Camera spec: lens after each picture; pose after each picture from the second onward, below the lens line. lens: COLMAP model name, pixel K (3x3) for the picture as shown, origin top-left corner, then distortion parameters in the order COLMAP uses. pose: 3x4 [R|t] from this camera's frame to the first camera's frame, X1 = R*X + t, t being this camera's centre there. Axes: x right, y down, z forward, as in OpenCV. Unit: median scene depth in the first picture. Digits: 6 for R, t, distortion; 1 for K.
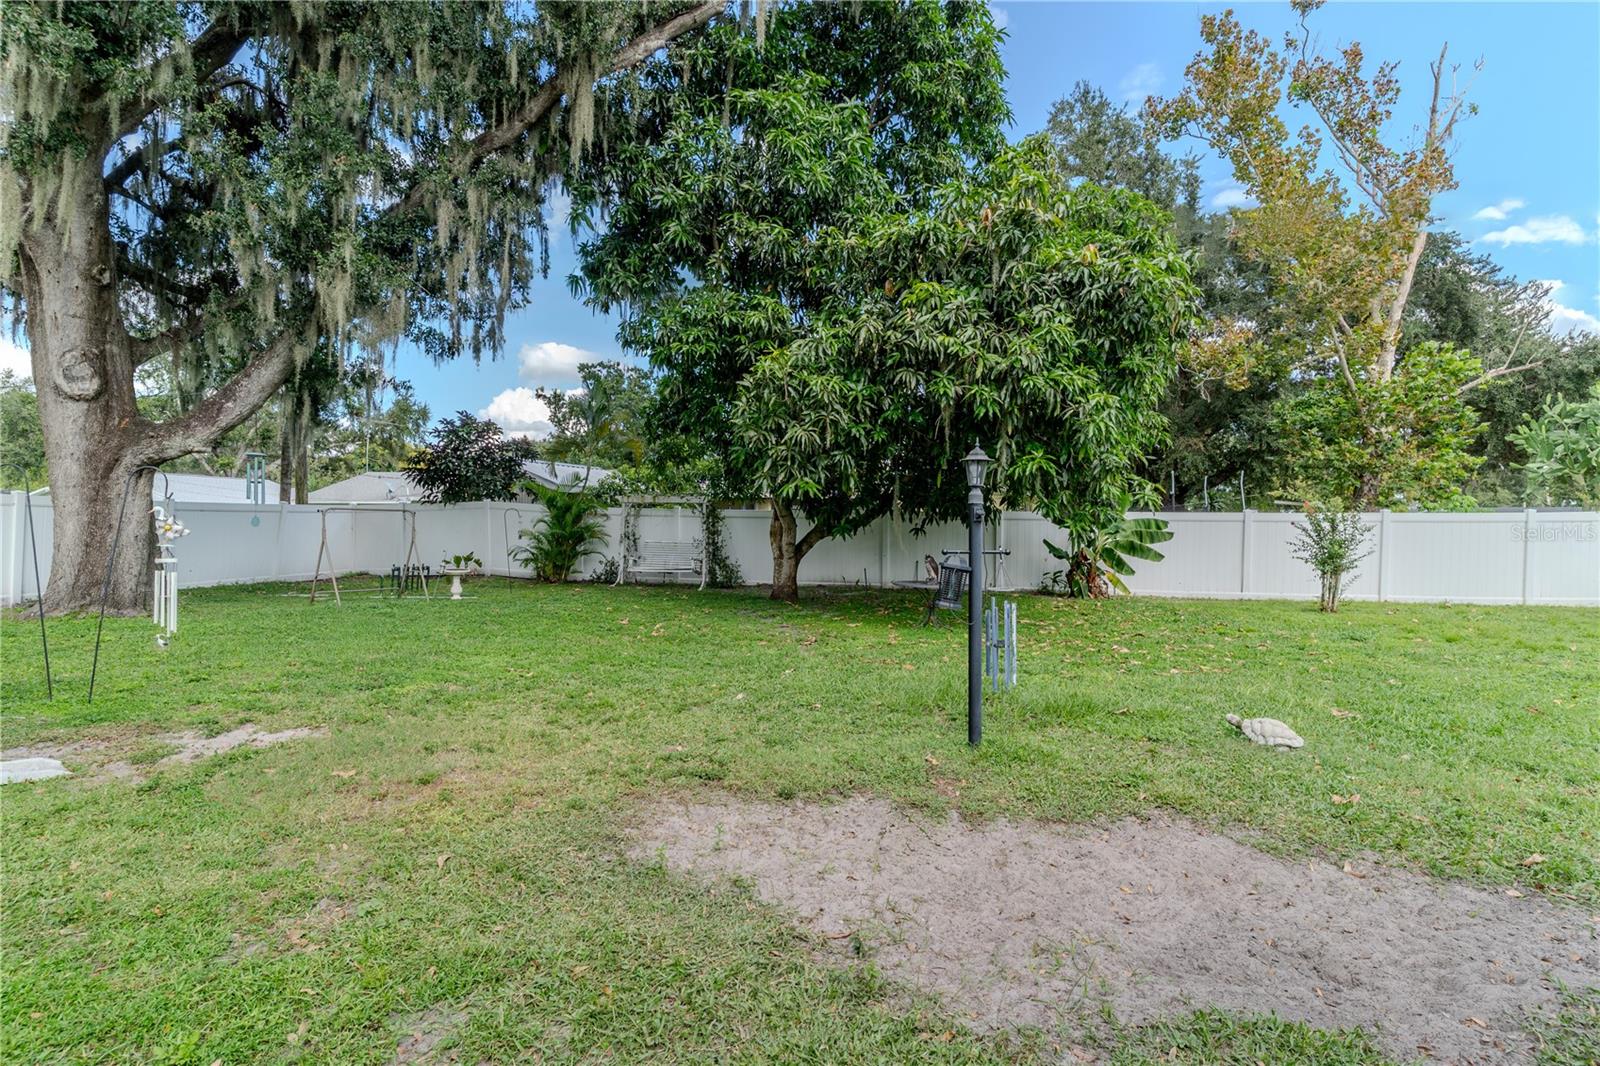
lens RADIAL K [[780.2, 0, 799.6], [0, 780.2, 532.4], [0, 0, 1]] dist [0.001365, 0.000372]
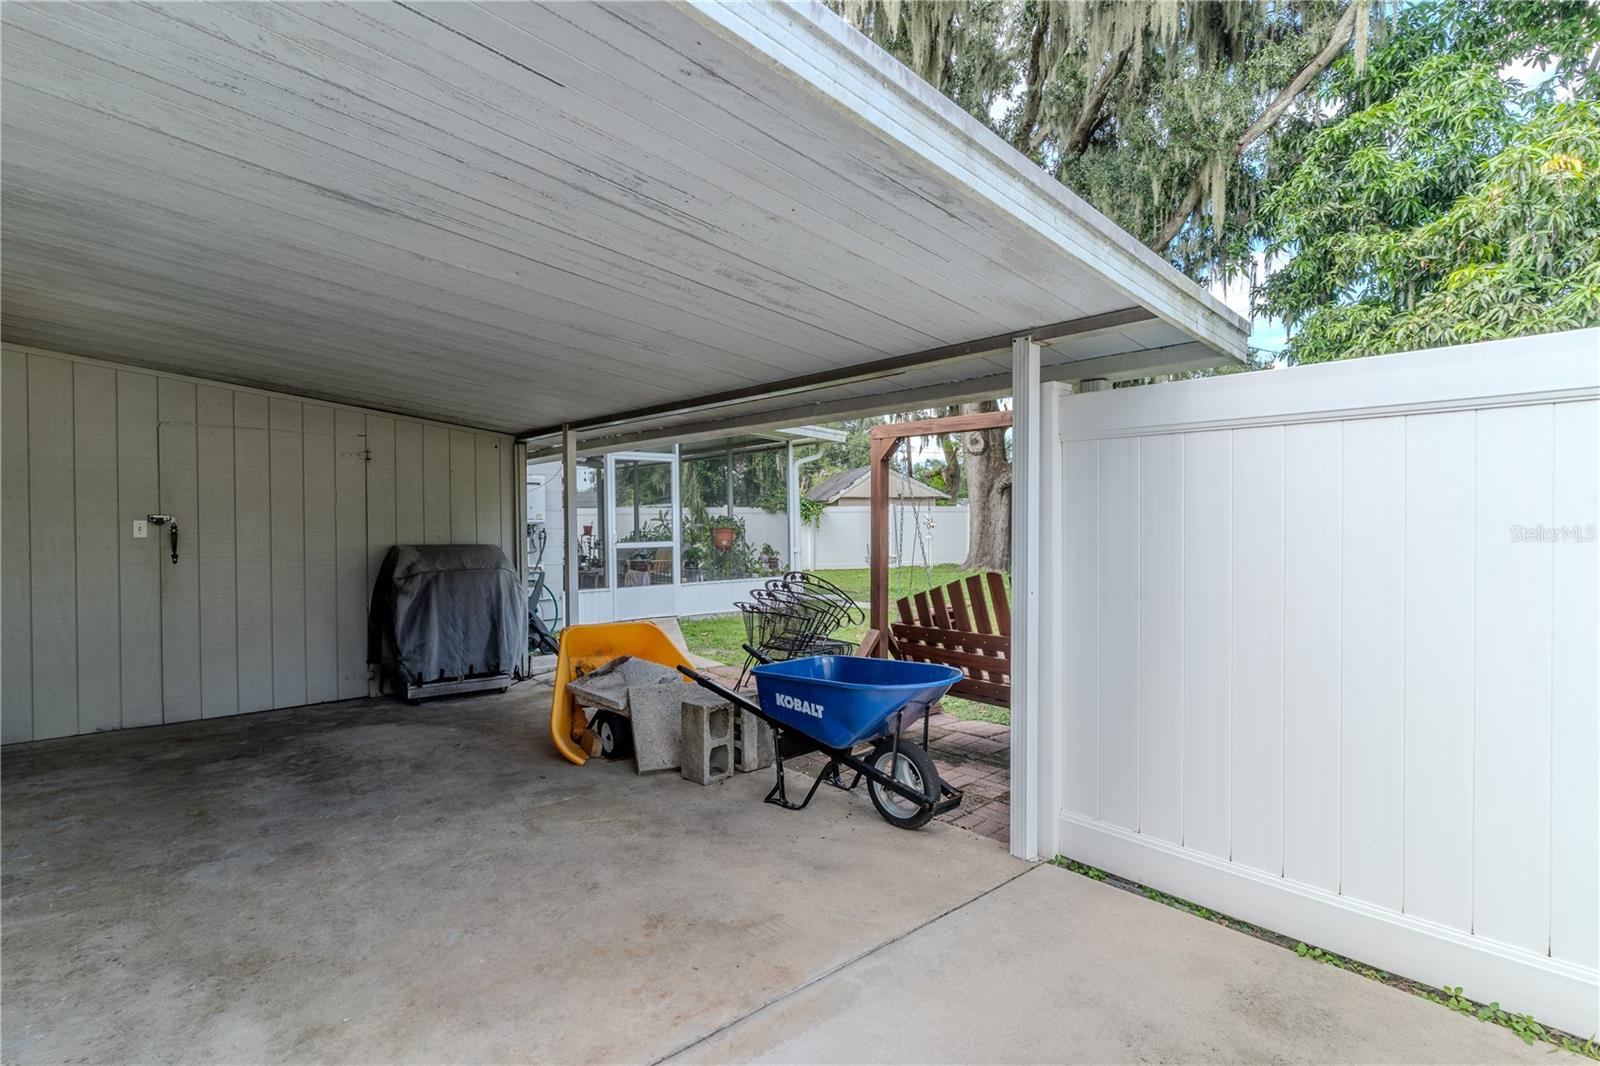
lens RADIAL K [[780.2, 0, 794.9], [0, 780.2, 534.9], [0, 0, 1]] dist [0.001365, 0.000372]
pose [[0.415188, 0.001988, -0.909733, 0.563778], [0.009404, 0.999935, 0.006476, 0.004065], [0.909687, -0.011244, 0.415142, -0.154278]]
